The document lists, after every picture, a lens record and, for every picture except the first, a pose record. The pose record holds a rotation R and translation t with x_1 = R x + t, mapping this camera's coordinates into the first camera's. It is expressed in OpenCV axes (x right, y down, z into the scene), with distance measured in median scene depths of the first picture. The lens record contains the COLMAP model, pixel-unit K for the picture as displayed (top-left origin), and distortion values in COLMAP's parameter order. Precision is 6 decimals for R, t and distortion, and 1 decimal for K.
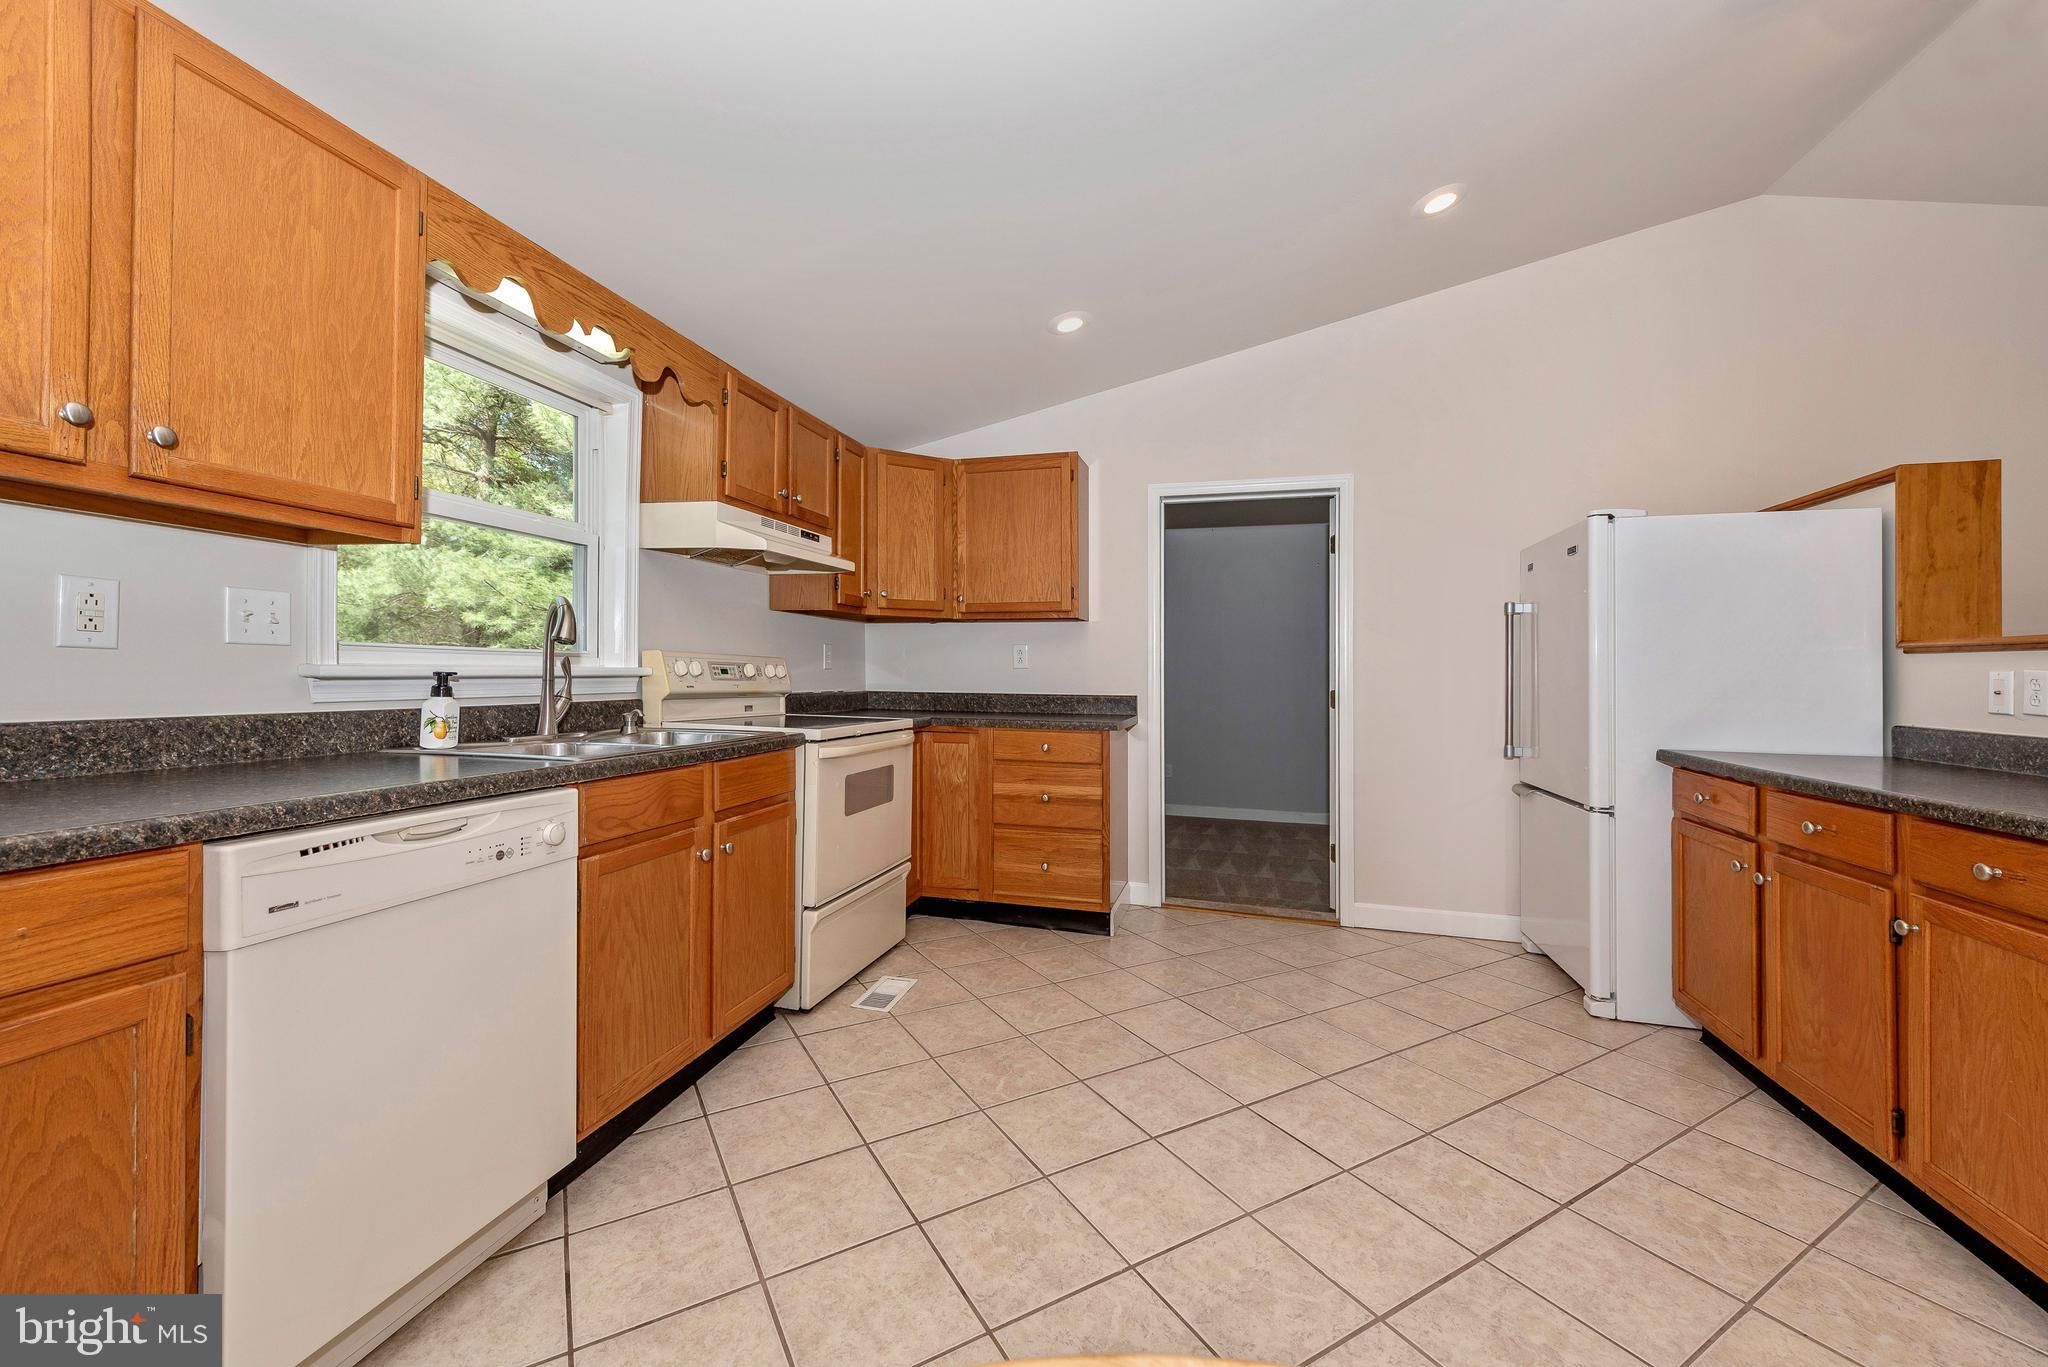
lens RADIAL K [[801.5, 0, 1014.1], [0, 801.5, 673.3], [0, 0, 1]] dist [-0.000091, -0.000177]
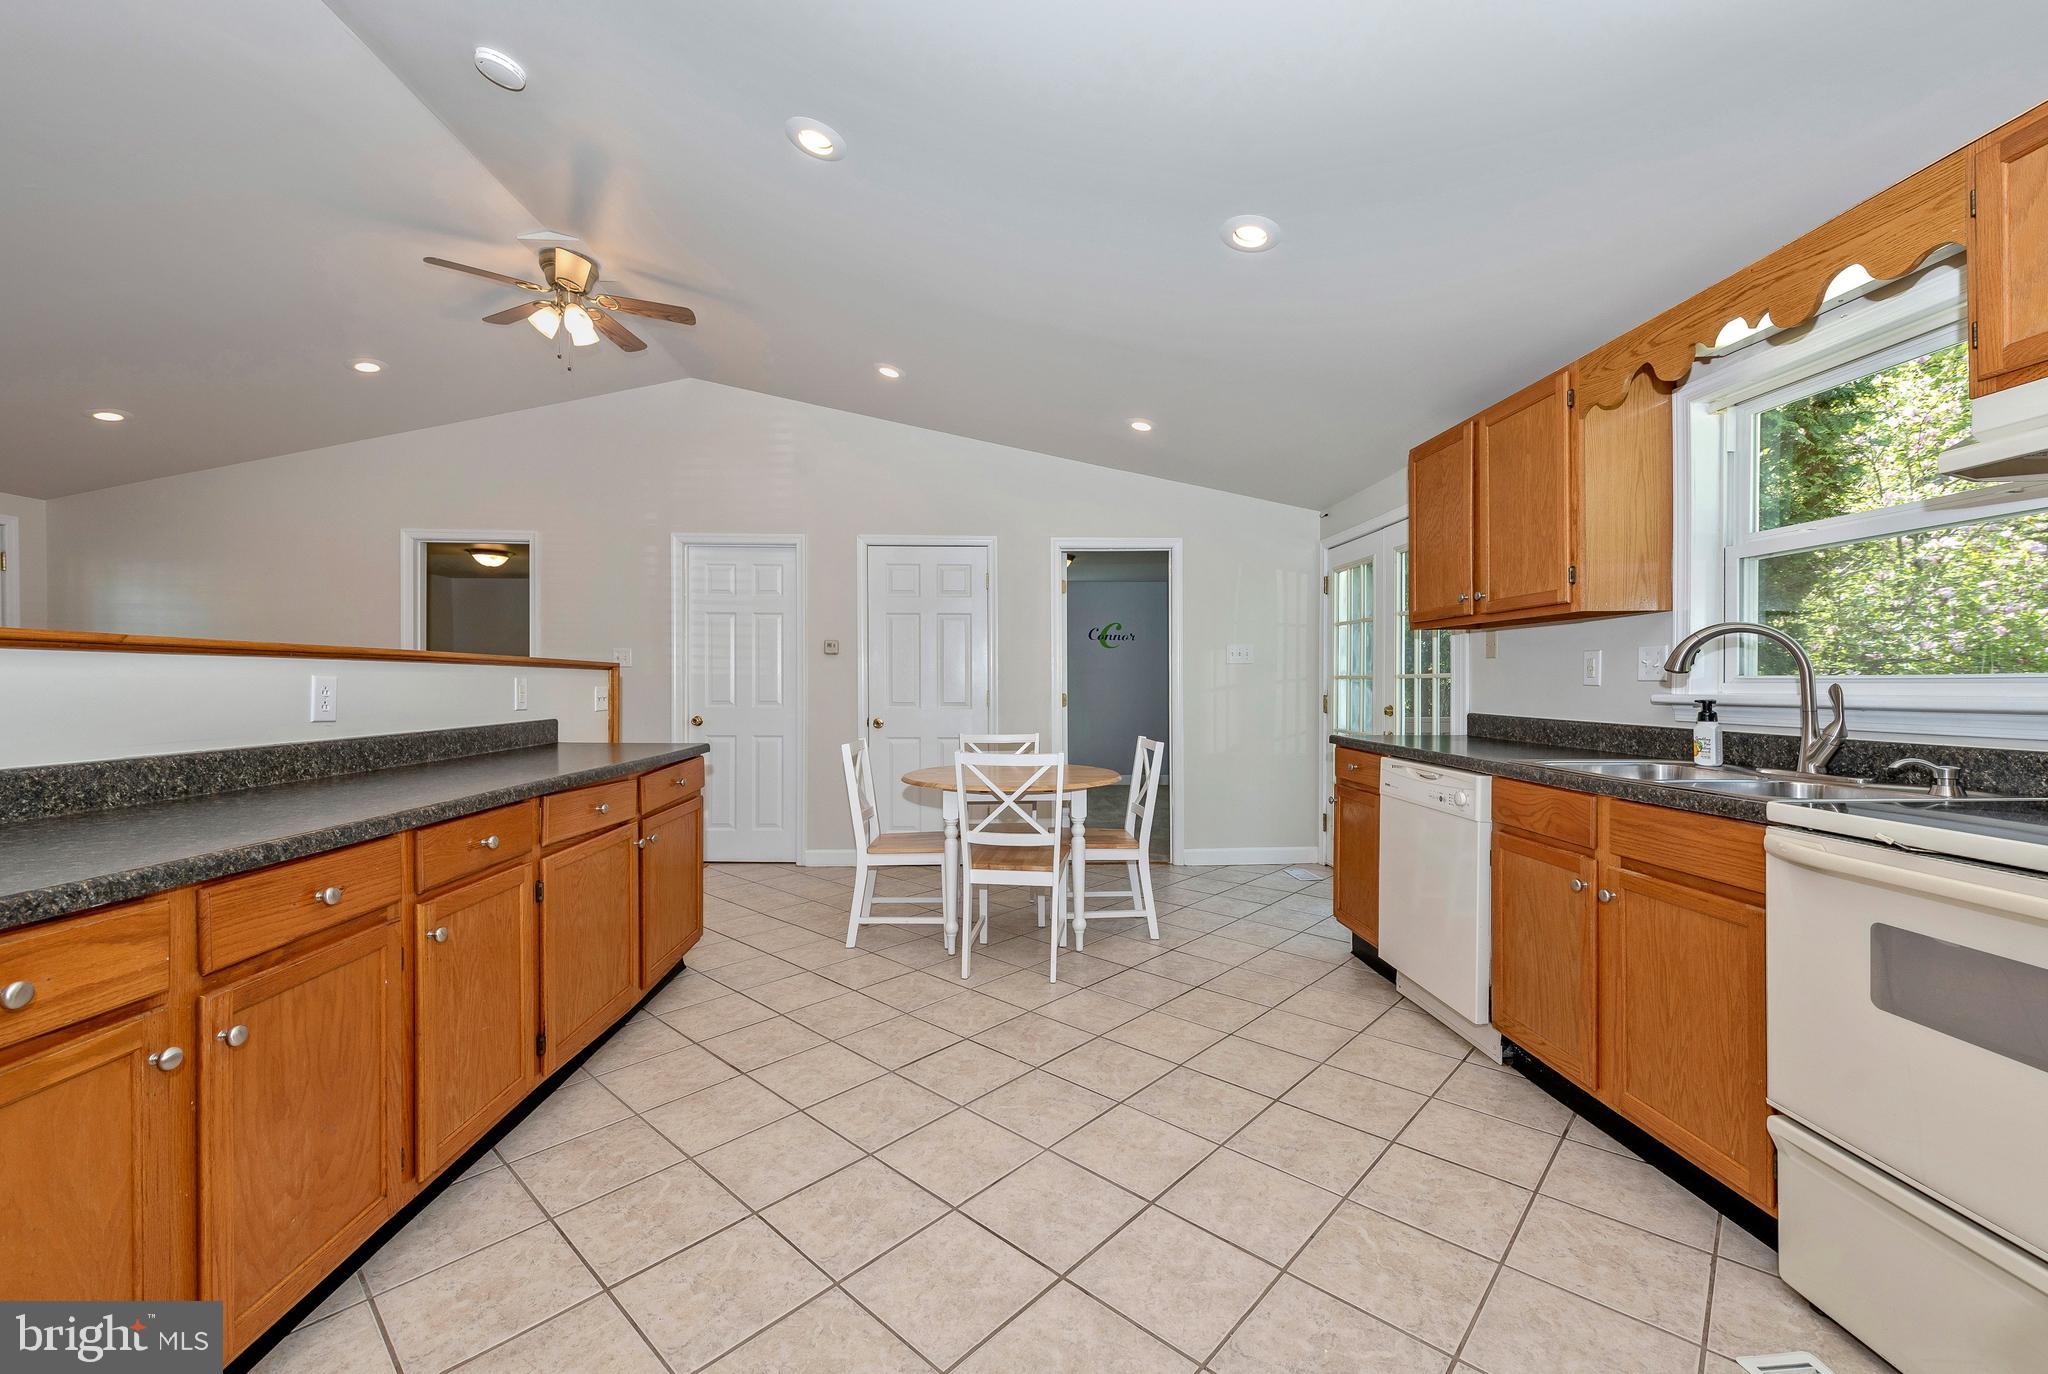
lens RADIAL K [[811.2, 0, 1012.7], [0, 811.2, 699.5], [0, 0, 1]] dist [0.000195, -0.000234]
pose [[-0.955737, -0.007071, -0.294137, 0.374901], [-0.013183, 0.999736, 0.018802, -0.007043], [0.293927, 0.021848, -0.955578, 1.144046]]
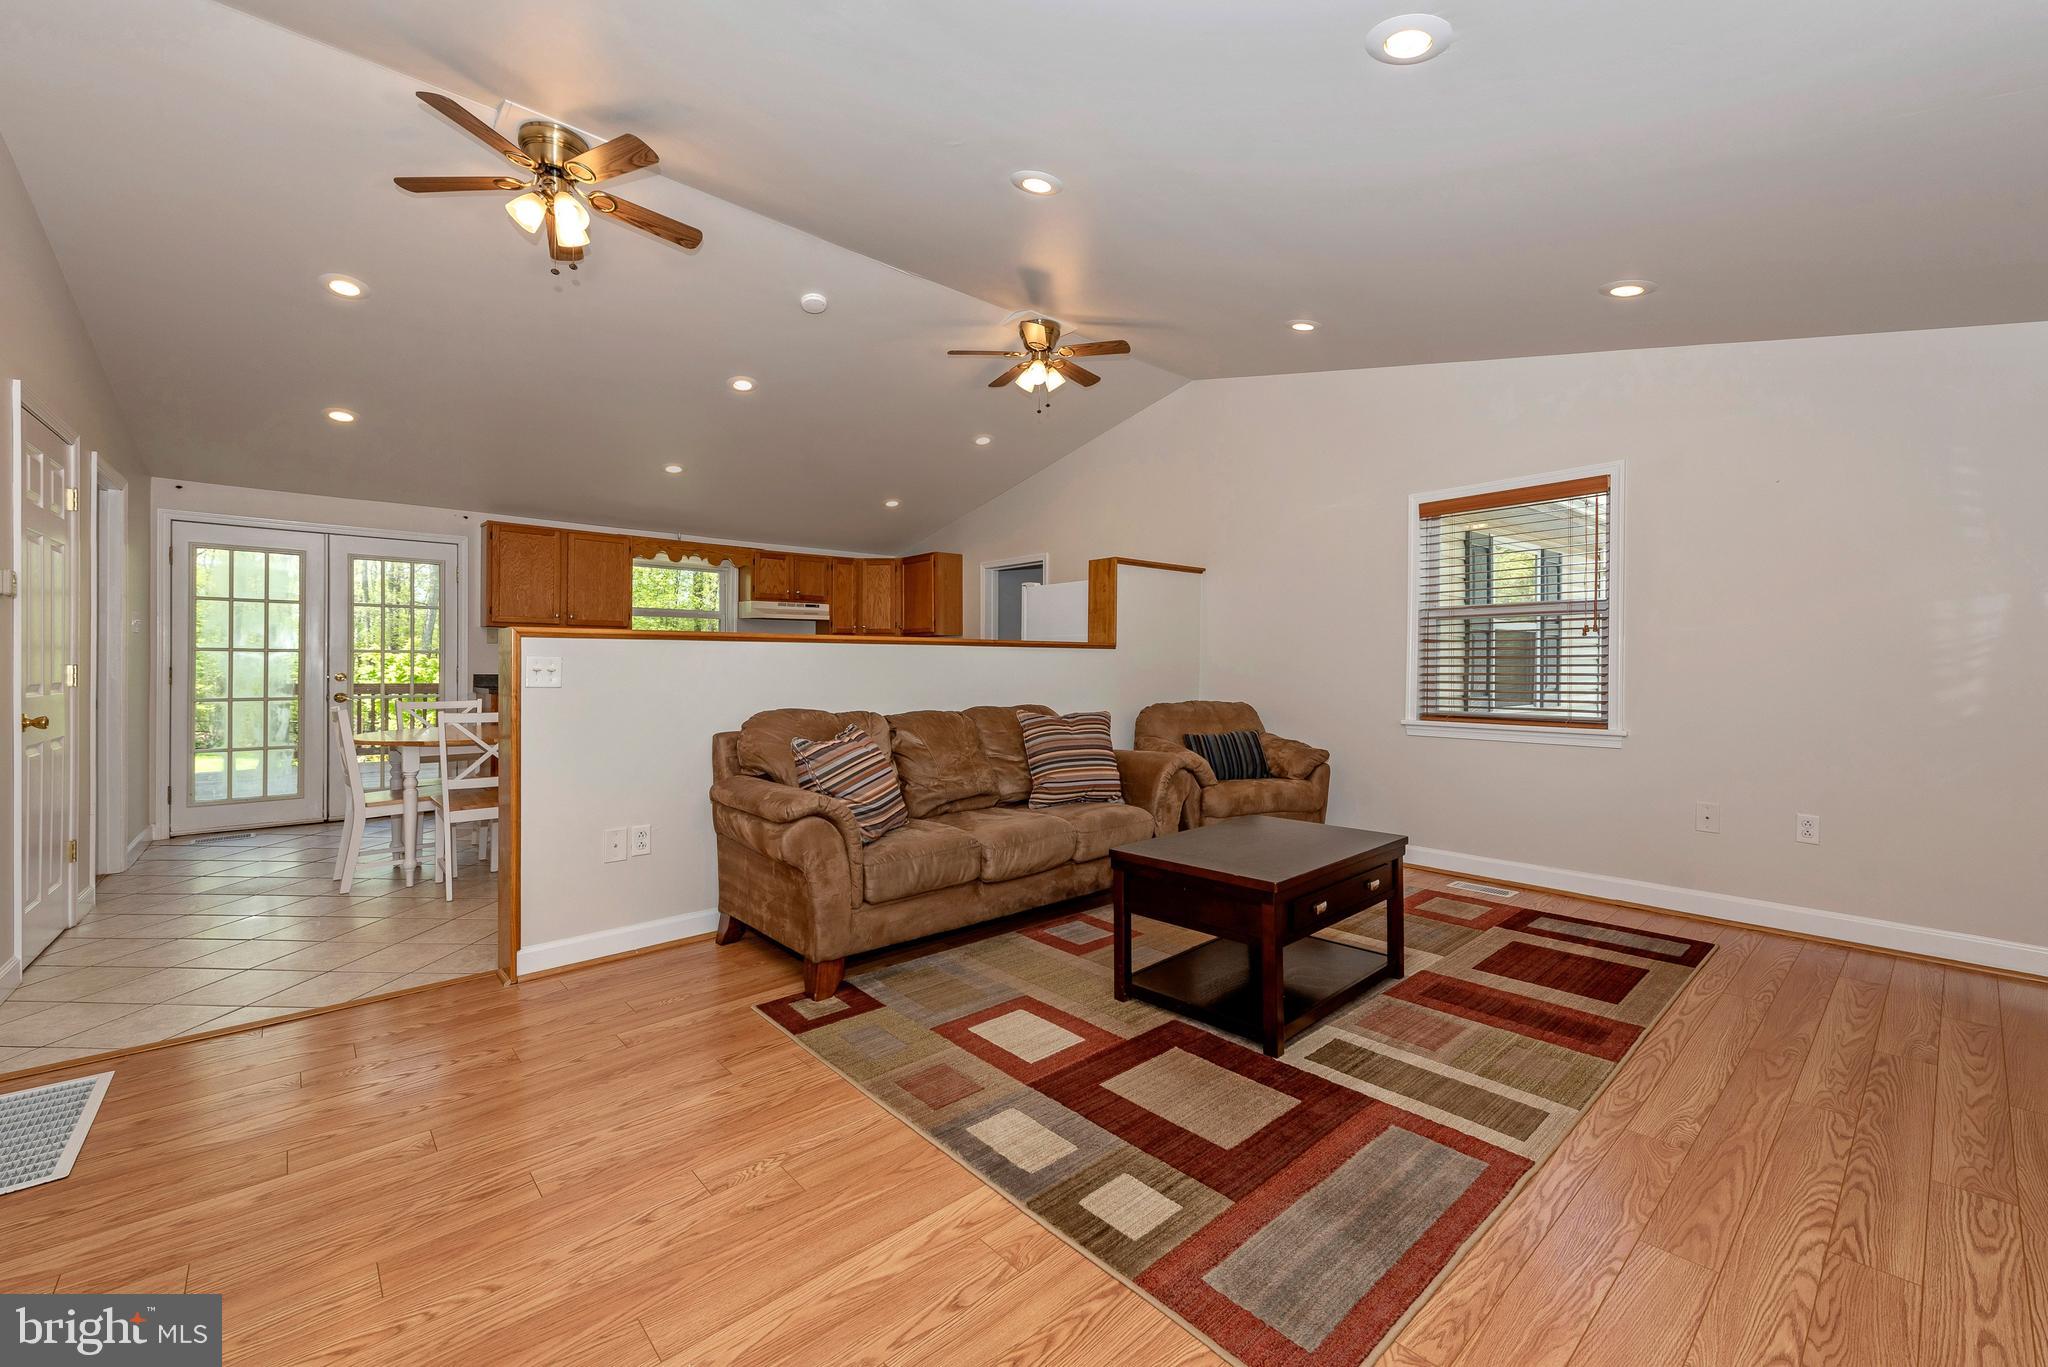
lens RADIAL K [[832.4, 0, 1026.1], [0, 832.4, 672.0], [0, 0, 1]] dist [0.024623, -0.006622]
pose [[0.839689, -0.004971, -0.543044, 1.654399], [0.005963, 0.999982, 0.000067, 0.028136], [0.543034, -0.003294, 0.839704, -0.741689]]
